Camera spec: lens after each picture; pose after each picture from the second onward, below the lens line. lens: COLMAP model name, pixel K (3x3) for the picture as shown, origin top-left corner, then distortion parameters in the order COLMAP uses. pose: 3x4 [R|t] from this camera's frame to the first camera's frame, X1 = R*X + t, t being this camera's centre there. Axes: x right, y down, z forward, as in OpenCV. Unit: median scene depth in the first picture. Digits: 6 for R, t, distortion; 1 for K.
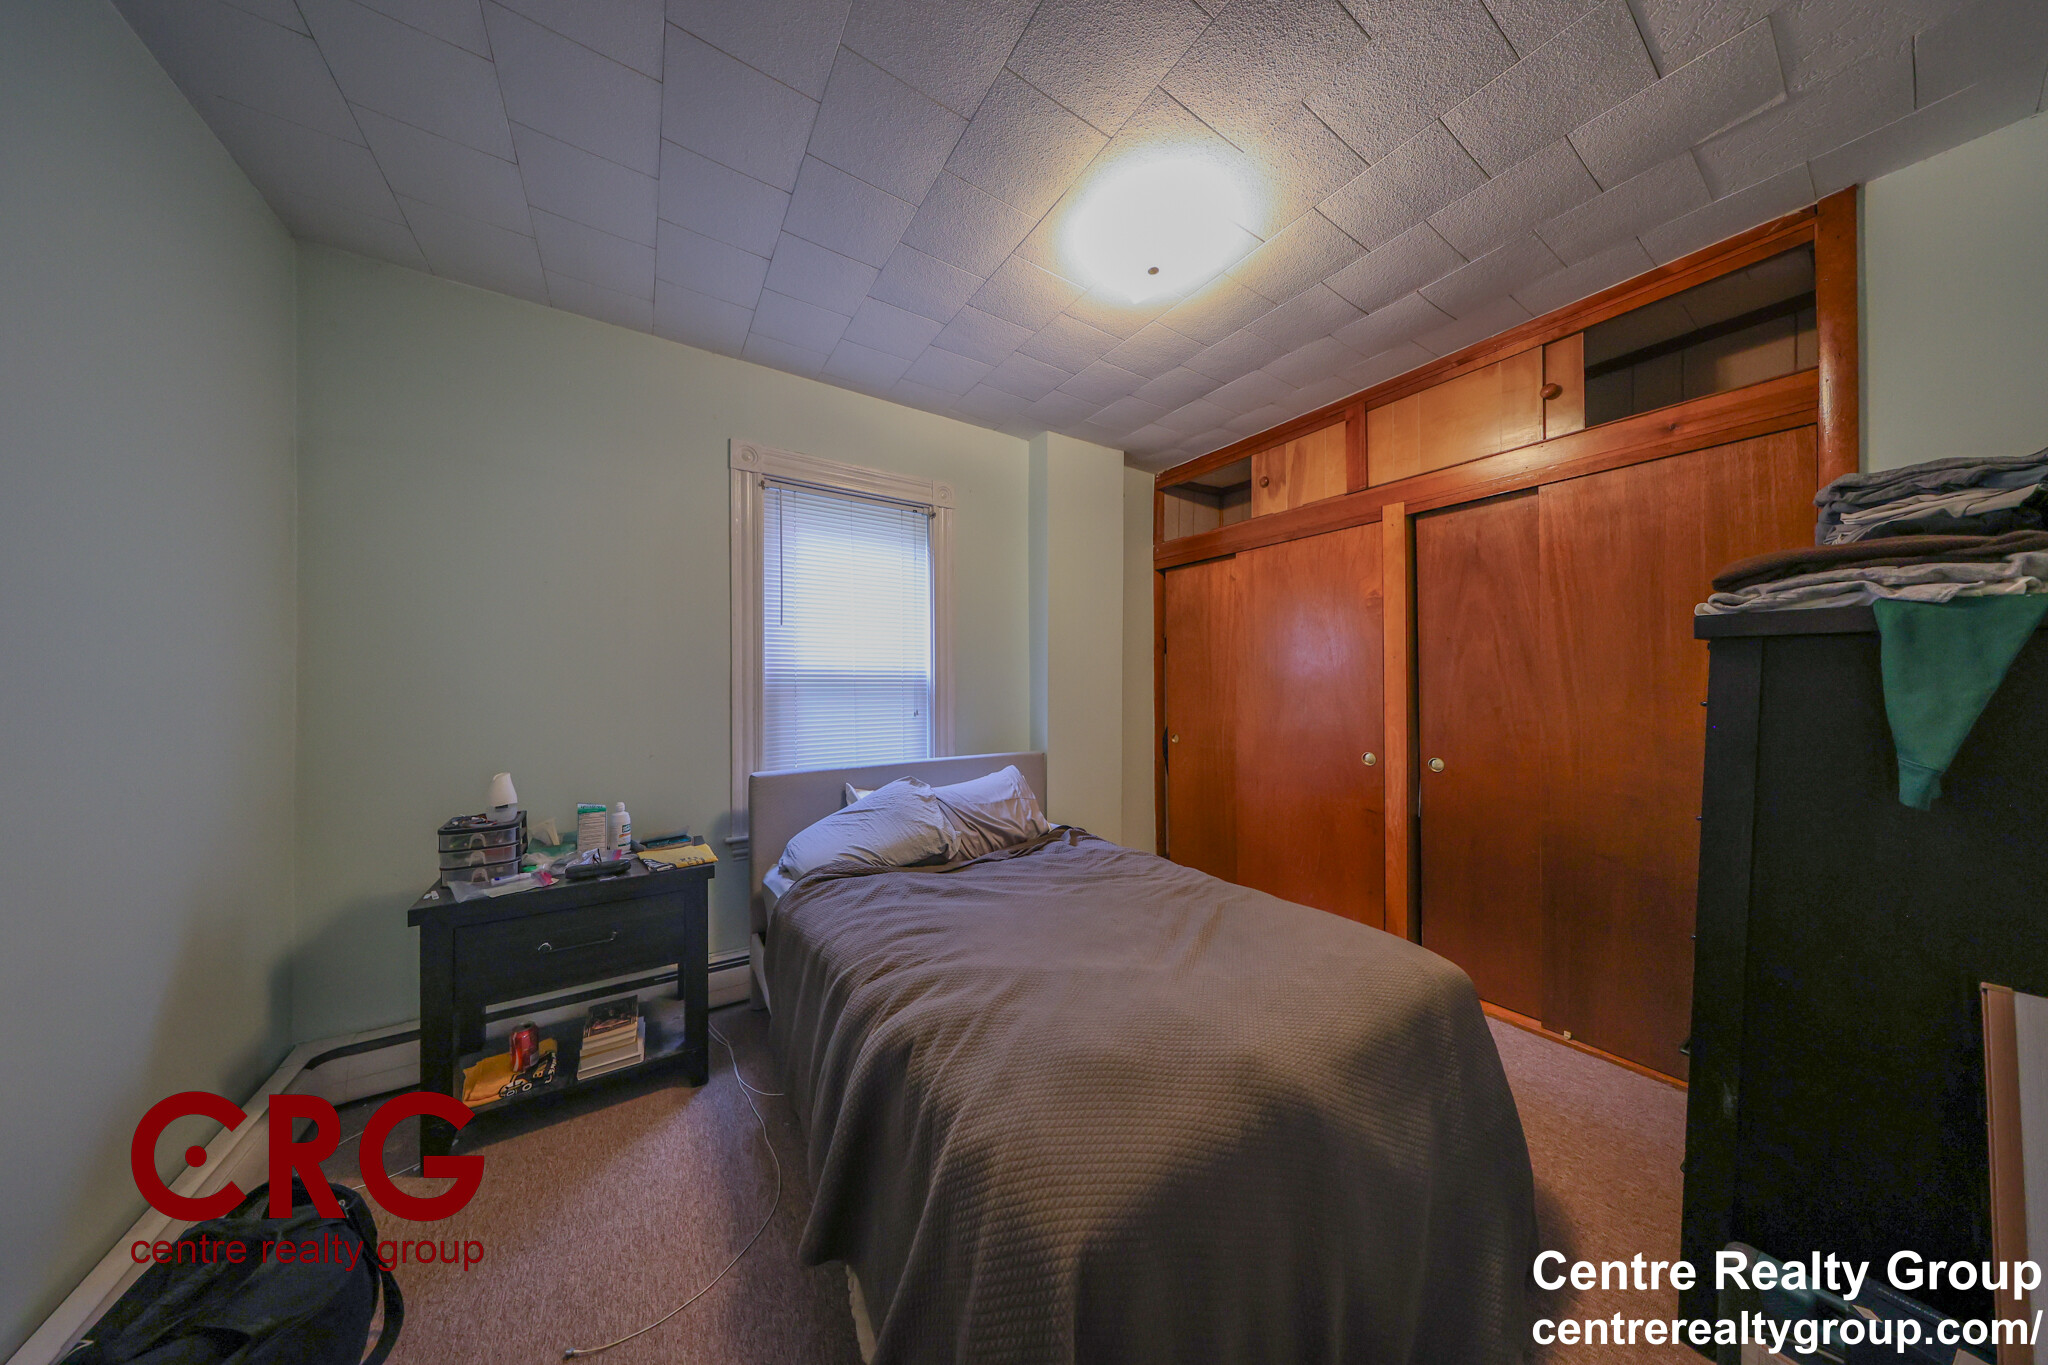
lens RADIAL K [[588.4, 0, 1019.2], [0, 588.4, 682.9], [0, 0, 1]] dist [0.000039, -0.000010]
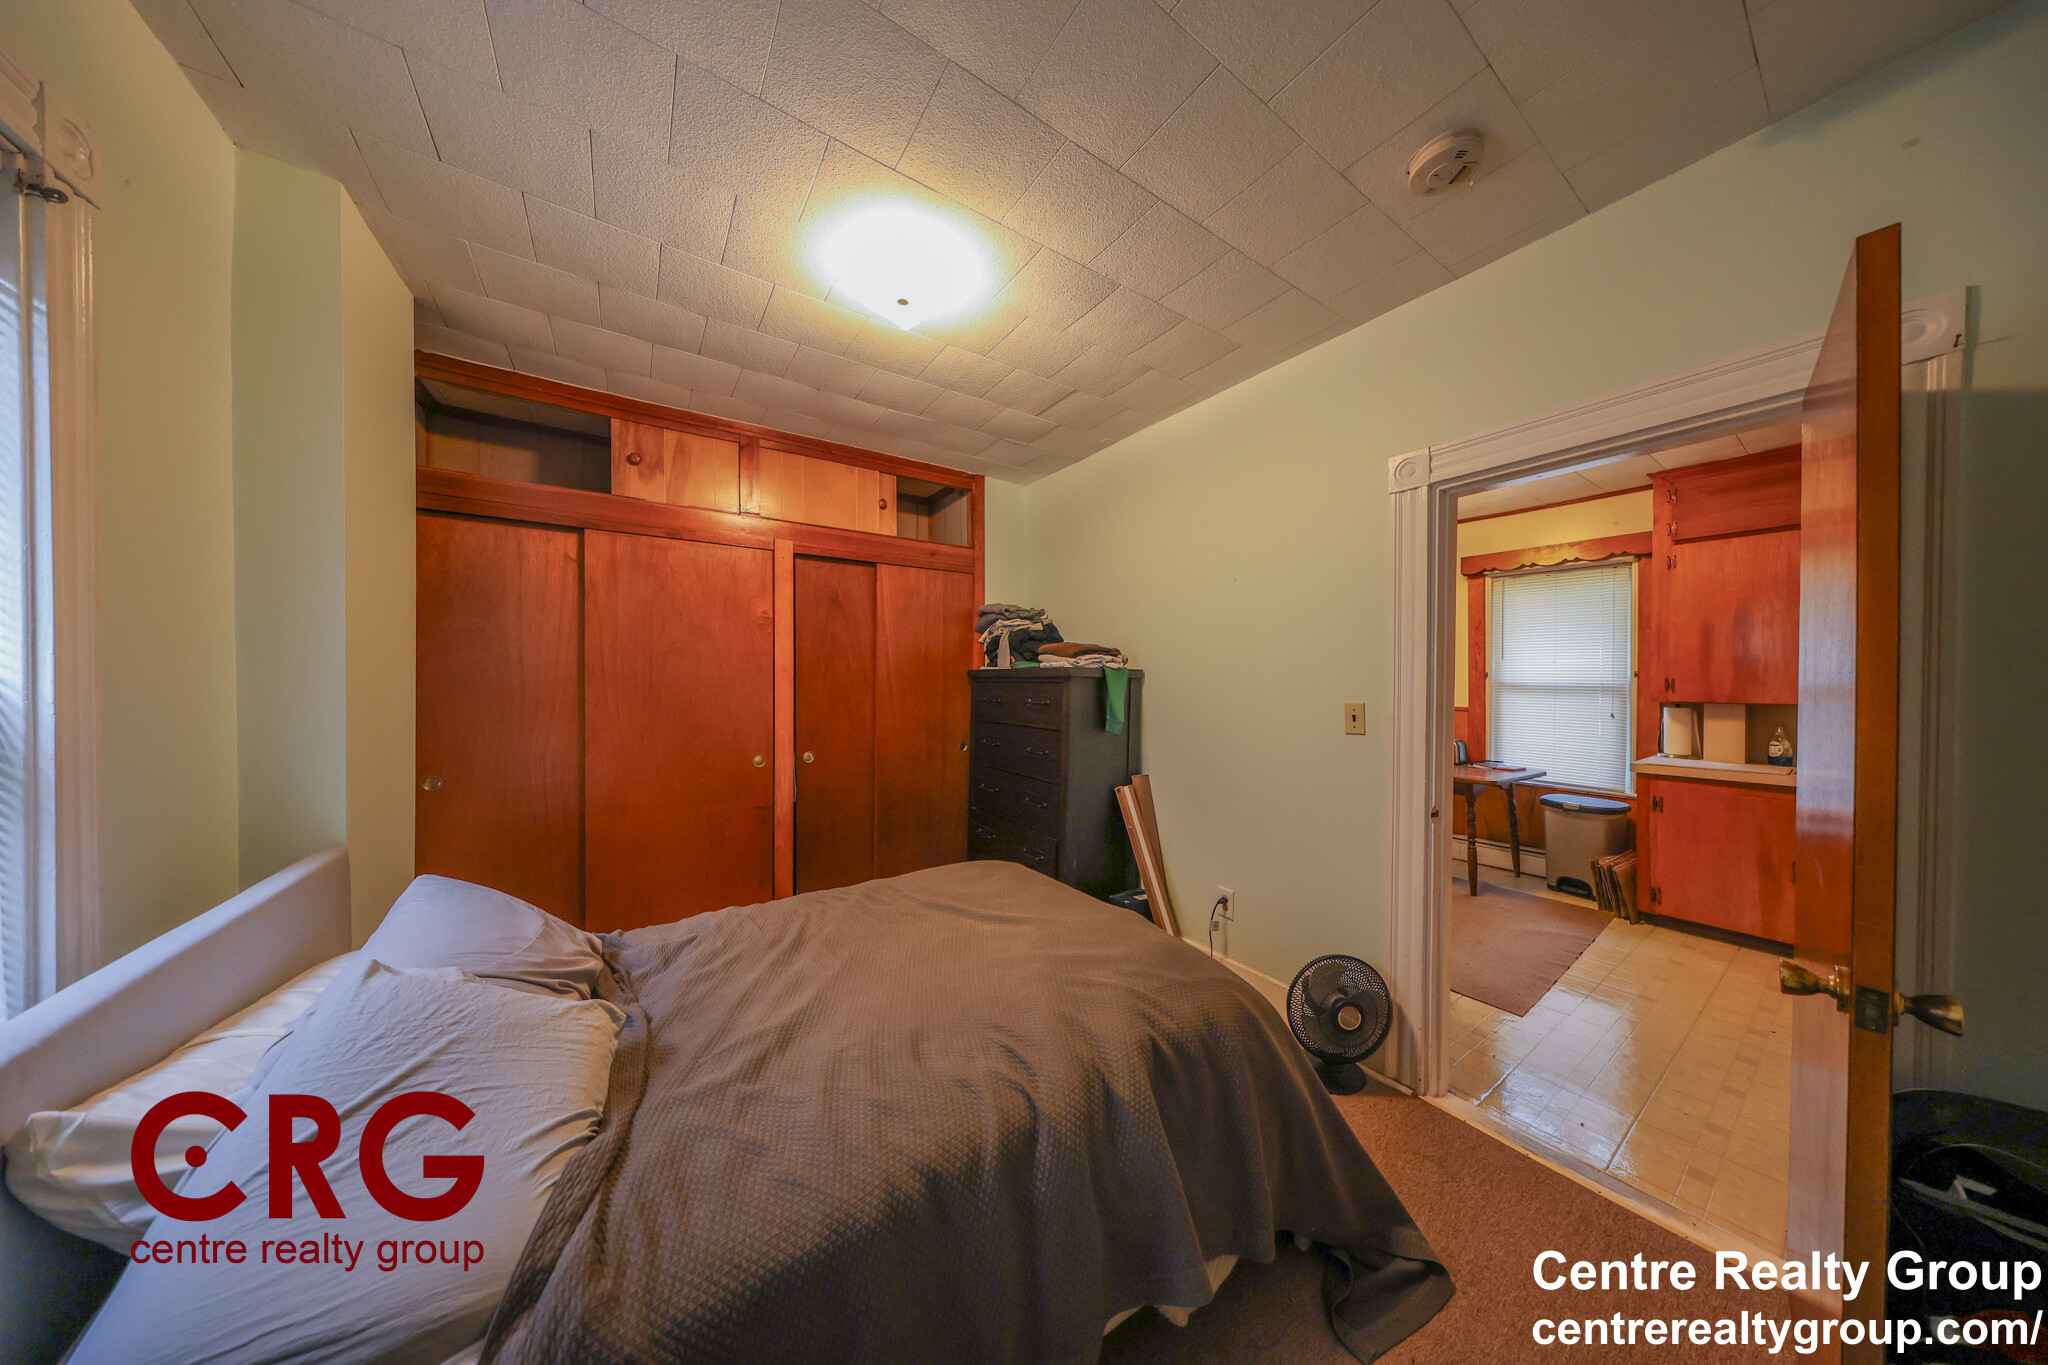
lens RADIAL K [[588.4, 0, 1019.2], [0, 588.4, 682.9], [0, 0, 1]] dist [0.000039, -0.000010]
pose [[-0.011089, -0.003594, 0.999932, -0.543635], [-0.006164, 0.999975, 0.003526, -0.025947], [-0.999920, -0.006125, -0.011111, 0.543239]]
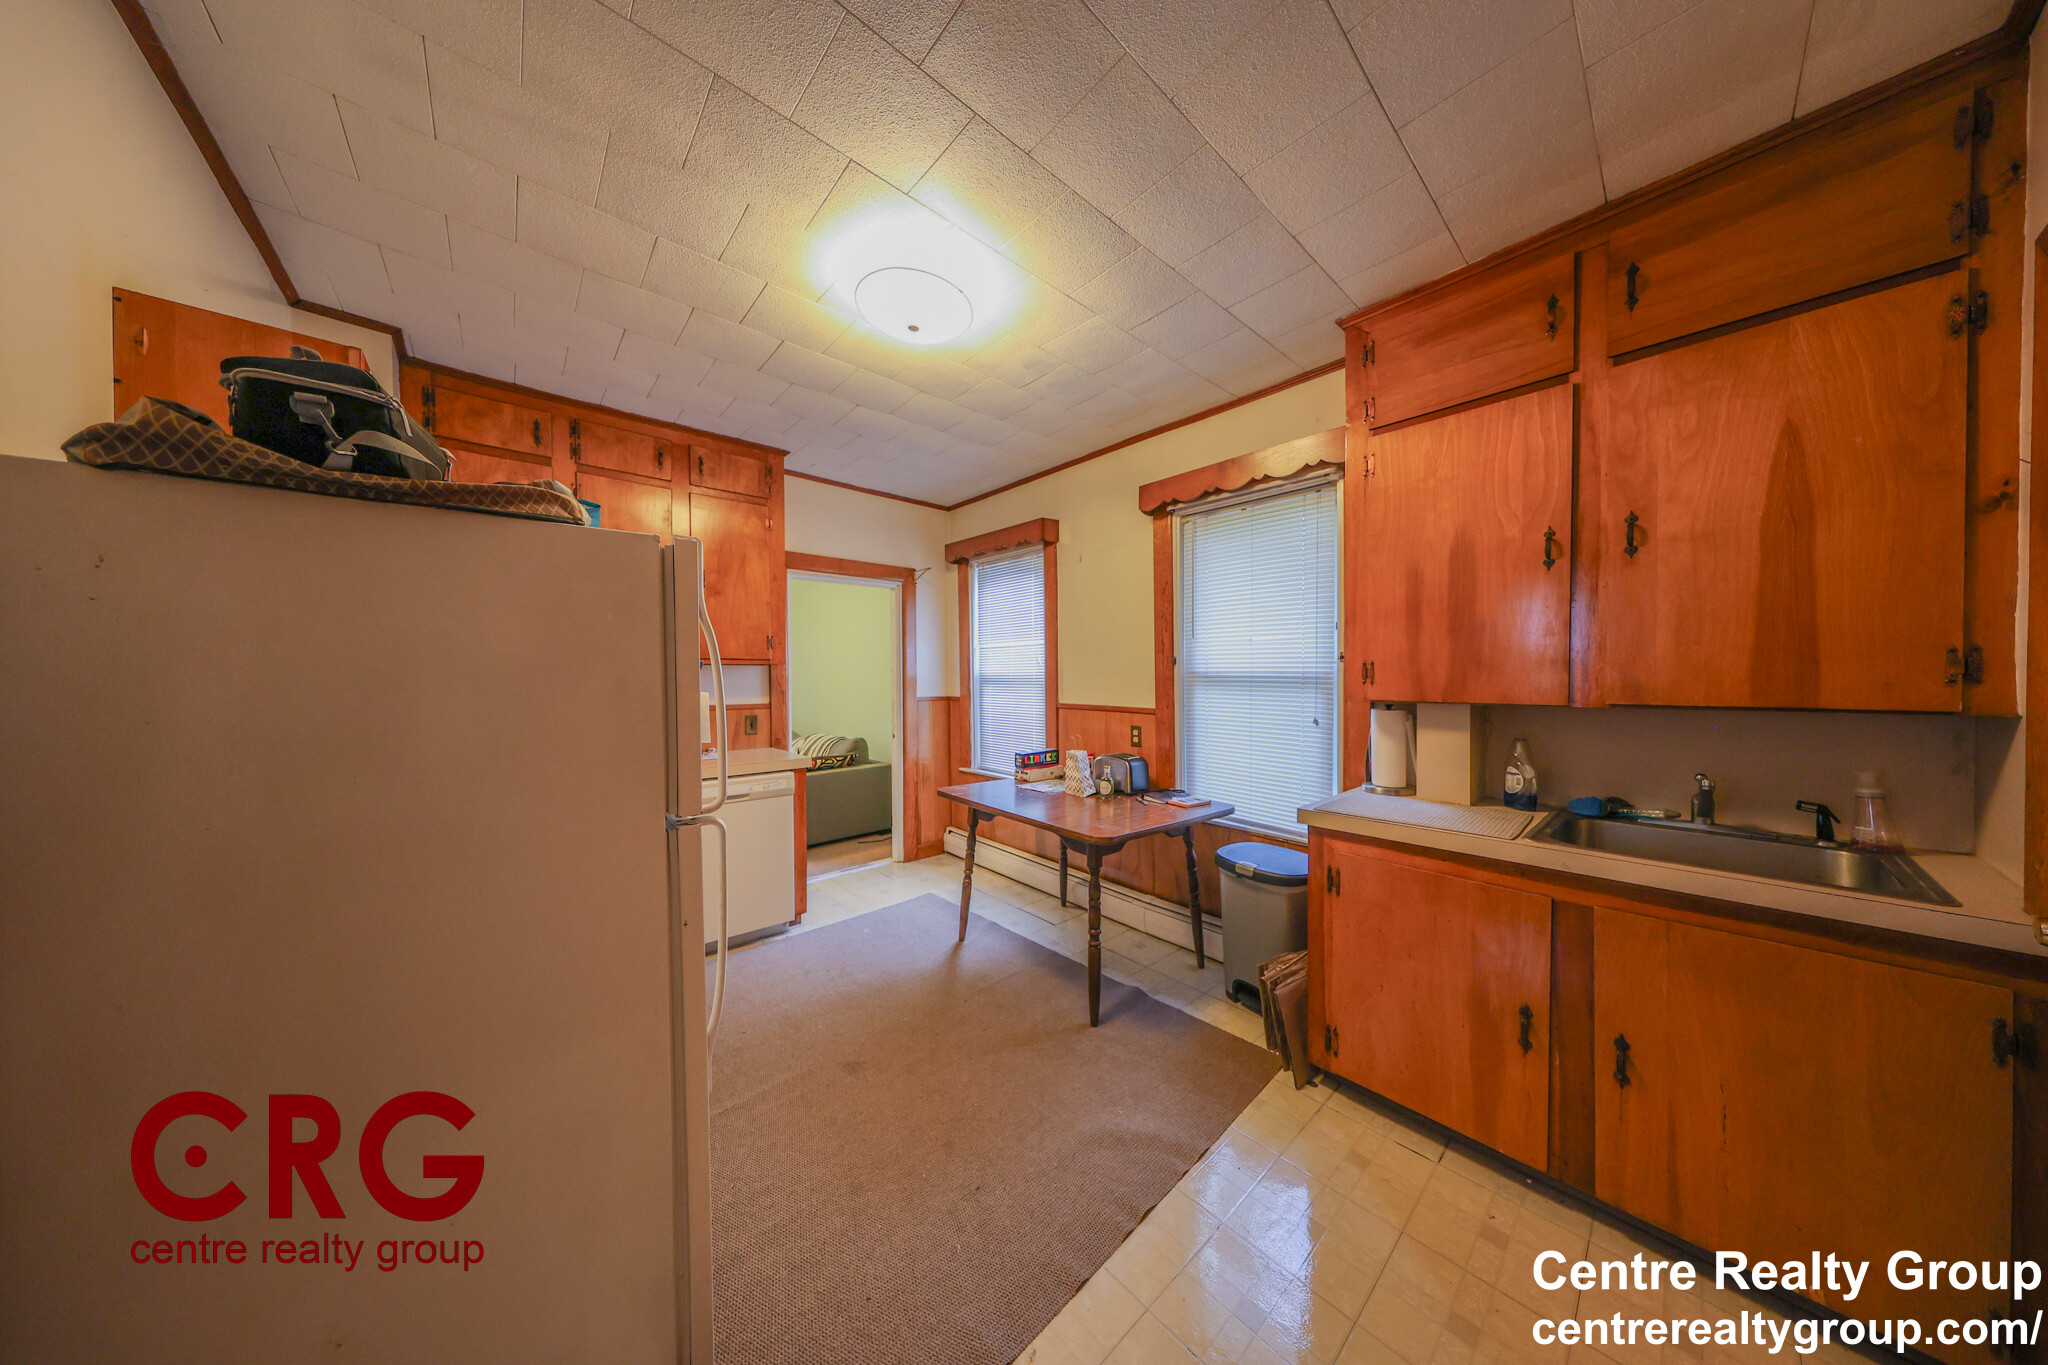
lens RADIAL K [[588.4, 0, 1019.2], [0, 588.4, 682.9], [0, 0, 1]] dist [0.000039, -0.000010]
pose [[-0.141611, -0.009412, 0.989878, -0.490479], [-0.001121, 0.999956, 0.009348, -0.025303], [-0.989922, 0.000214, -0.141615, 0.461927]]
